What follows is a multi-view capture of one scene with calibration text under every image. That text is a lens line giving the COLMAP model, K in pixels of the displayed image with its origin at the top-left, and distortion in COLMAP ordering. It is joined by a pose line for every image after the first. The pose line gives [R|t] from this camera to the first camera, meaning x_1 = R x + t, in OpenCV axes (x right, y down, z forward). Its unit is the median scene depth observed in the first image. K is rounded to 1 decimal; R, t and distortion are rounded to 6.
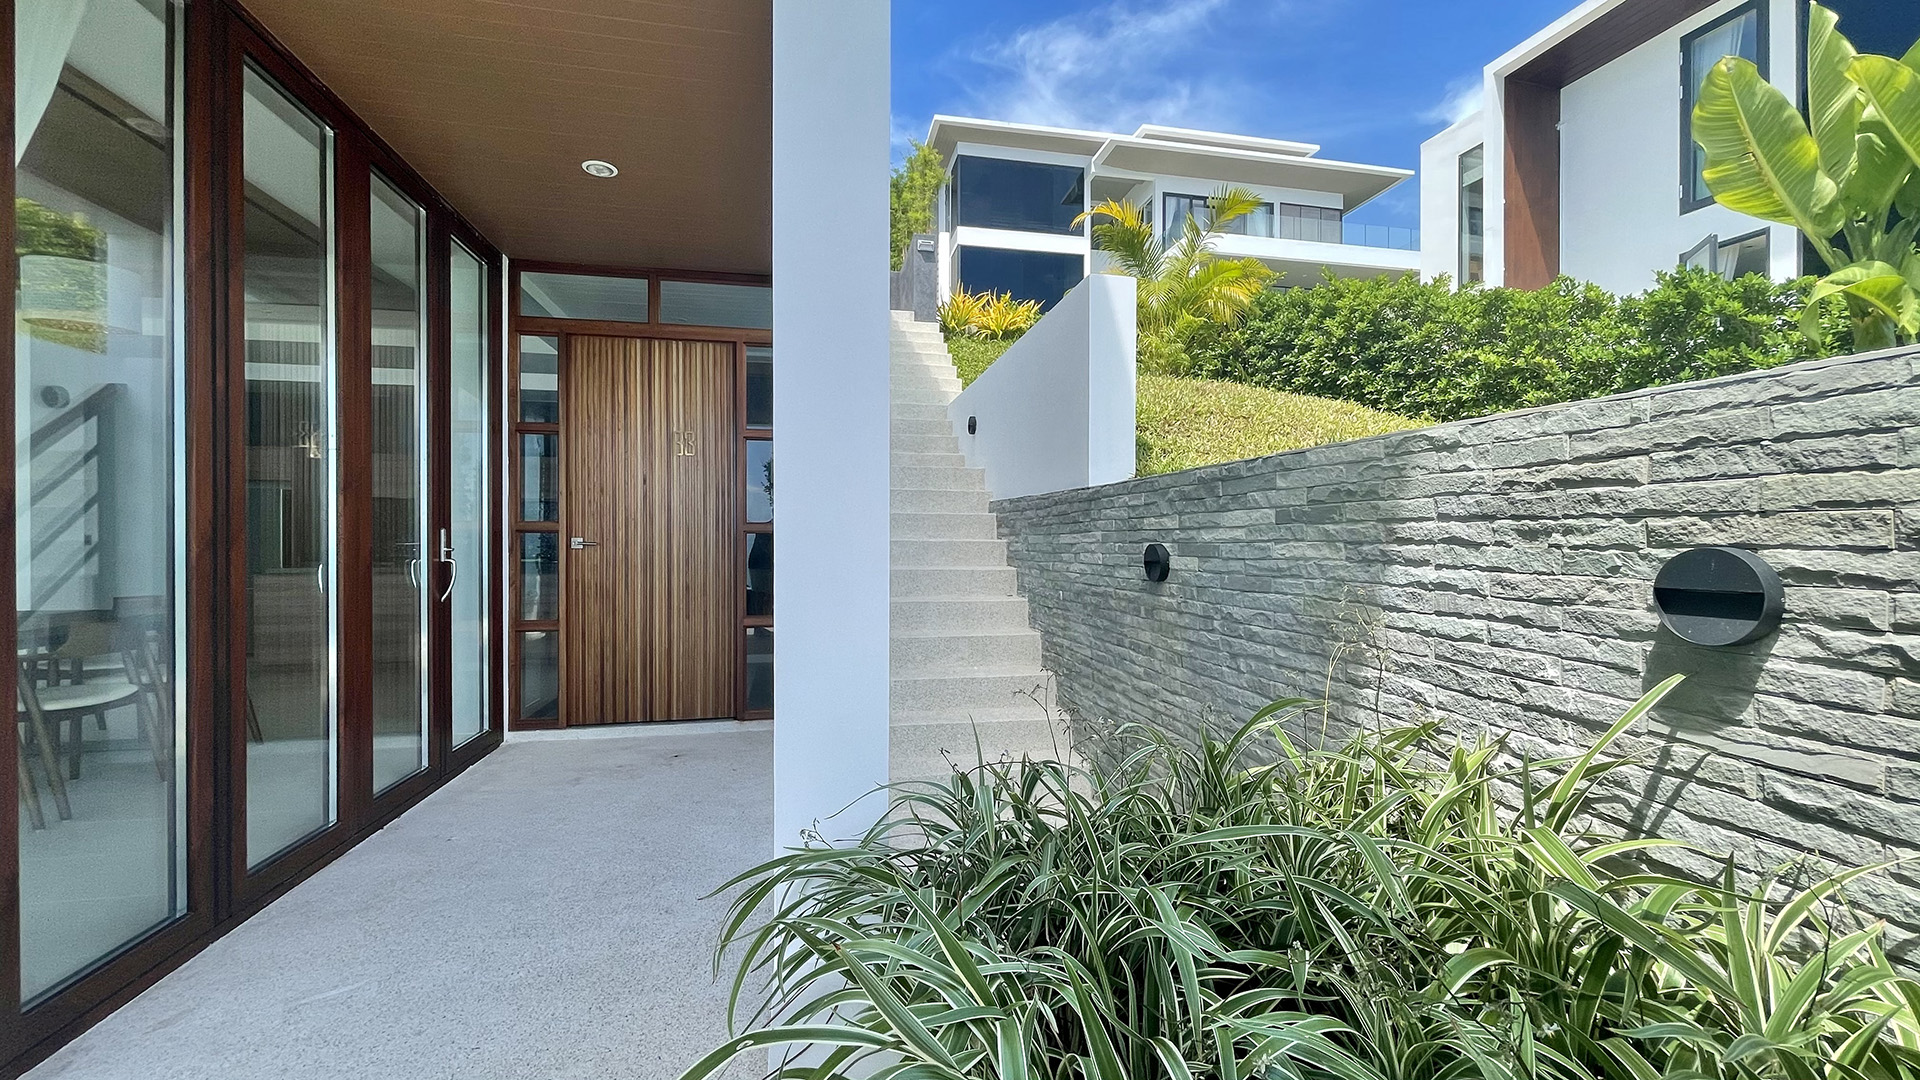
lens RADIAL K [[795.6, 0, 960.0], [0, 795.6, 540.0], [0, 0, 1]] dist [0.000373, -0.000382]
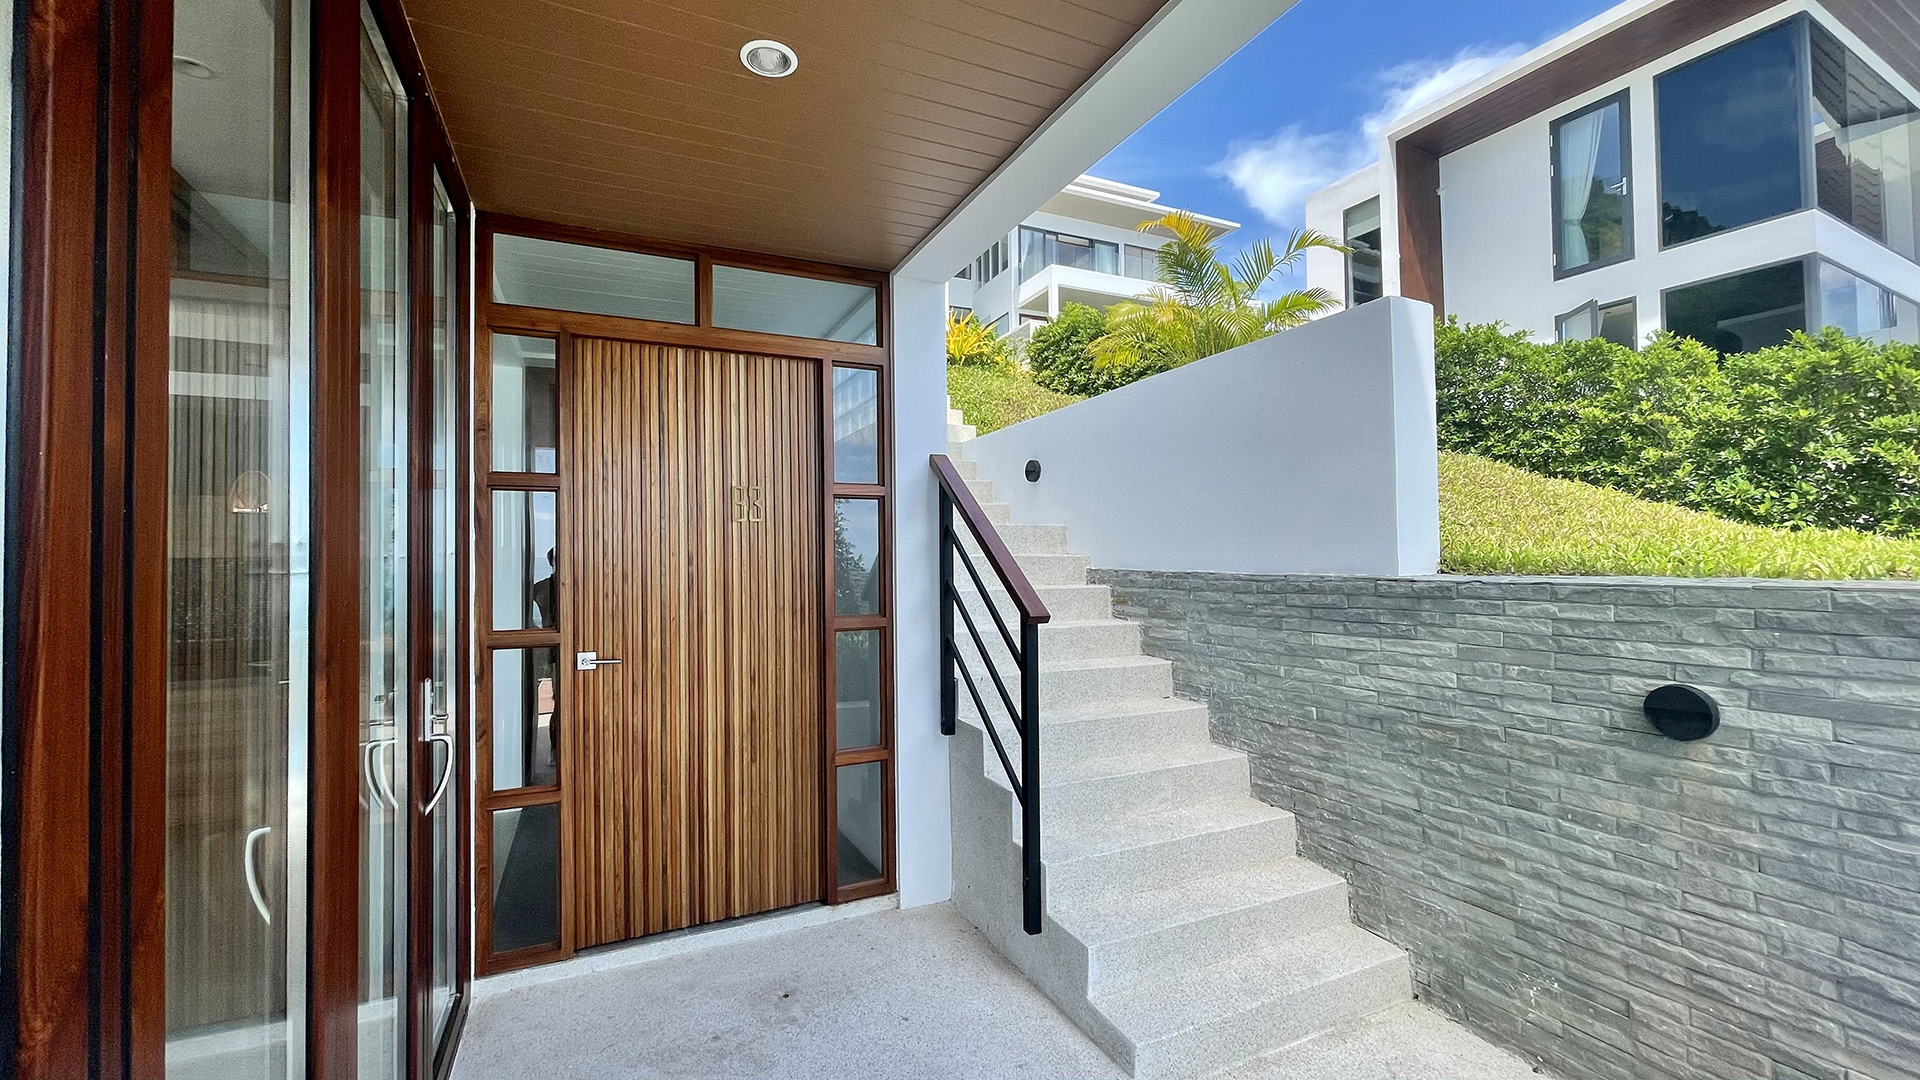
lens RADIAL K [[792.4, 0, 960.0], [0, 792.4, 540.0], [0, 0, 1]] dist [-0.007131, -0.000084]
pose [[0.971894, -0.007662, 0.235295, -0.332354], [0.013751, 0.999611, -0.024247, -0.072252], [-0.235017, 0.026801, 0.971622, 0.302981]]
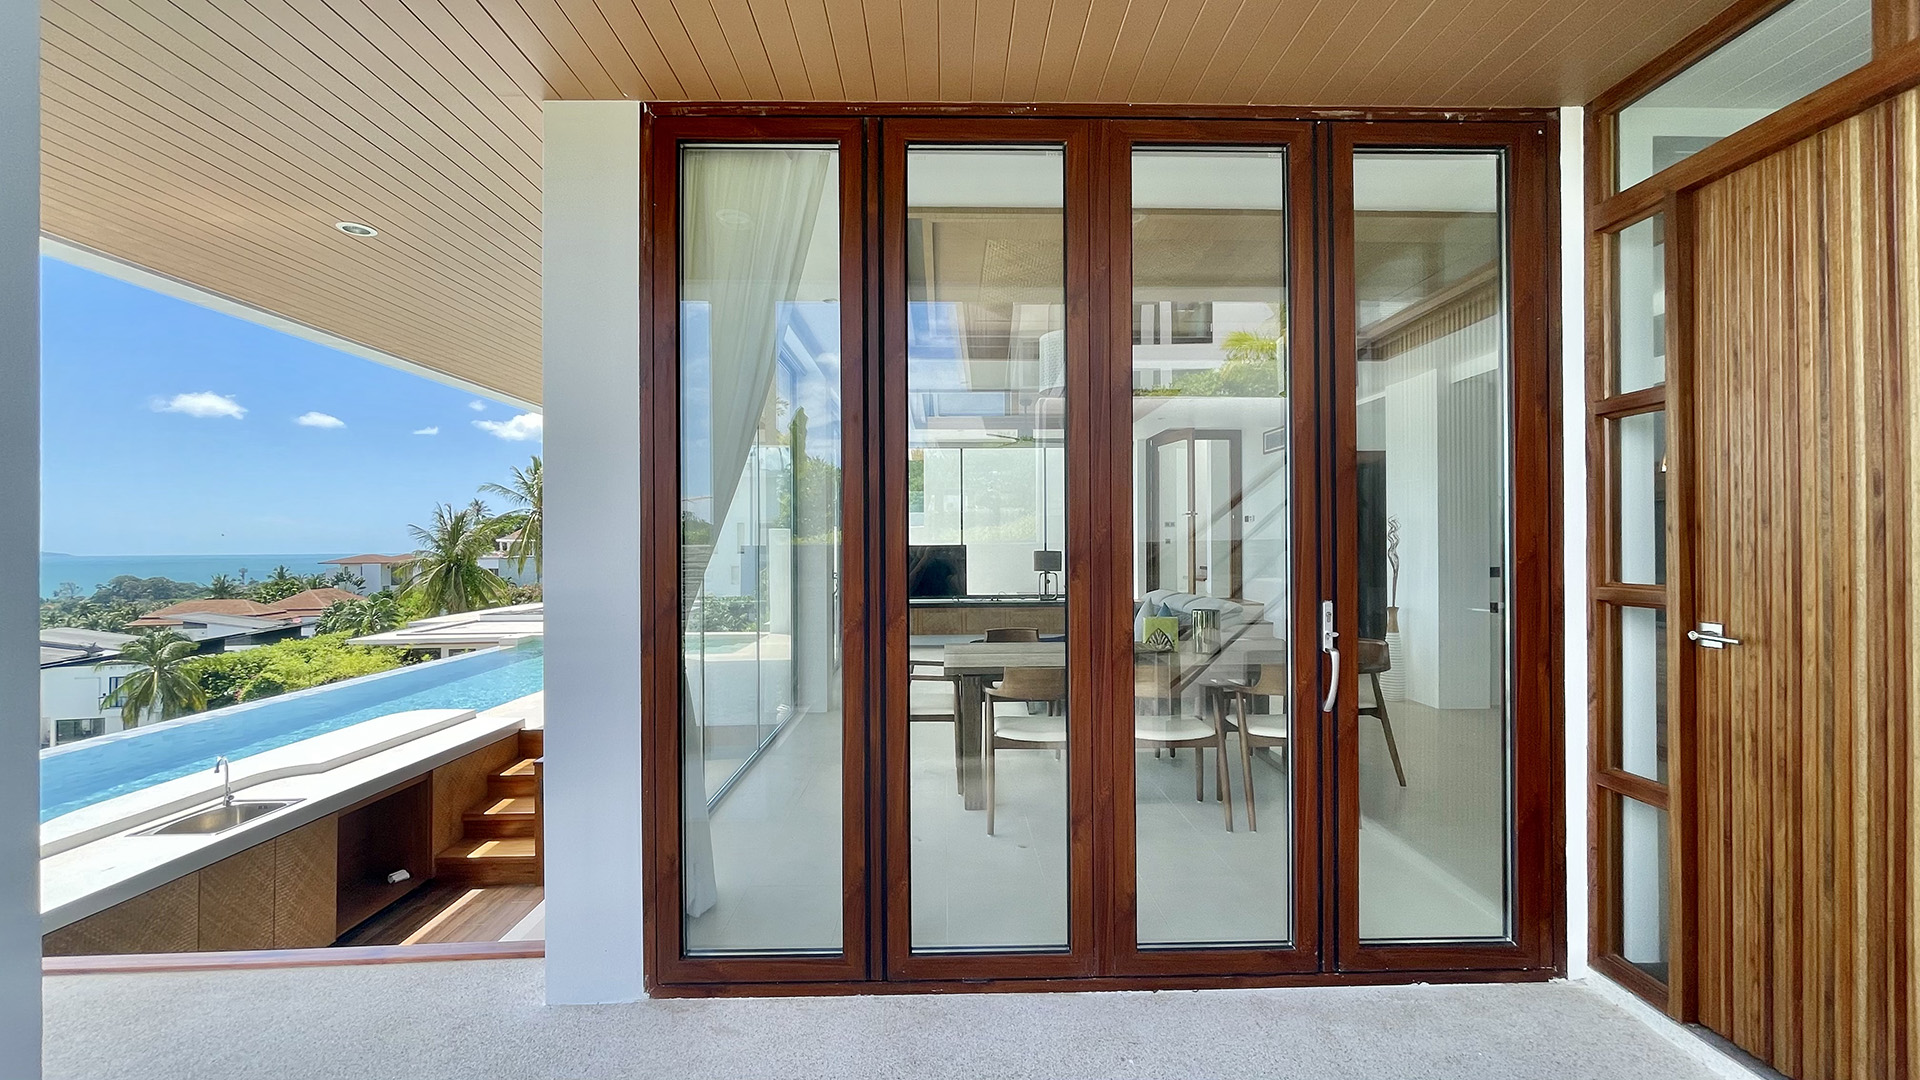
lens RADIAL K [[792.4, 0, 960.0], [0, 792.4, 540.0], [0, 0, 1]] dist [-0.007131, -0.000084]
pose [[-0.177111, -0.005136, -0.984178, 0.041511], [-0.002283, 0.999986, -0.004808, -0.046845], [0.984188, 0.001396, -0.177120, 0.641433]]
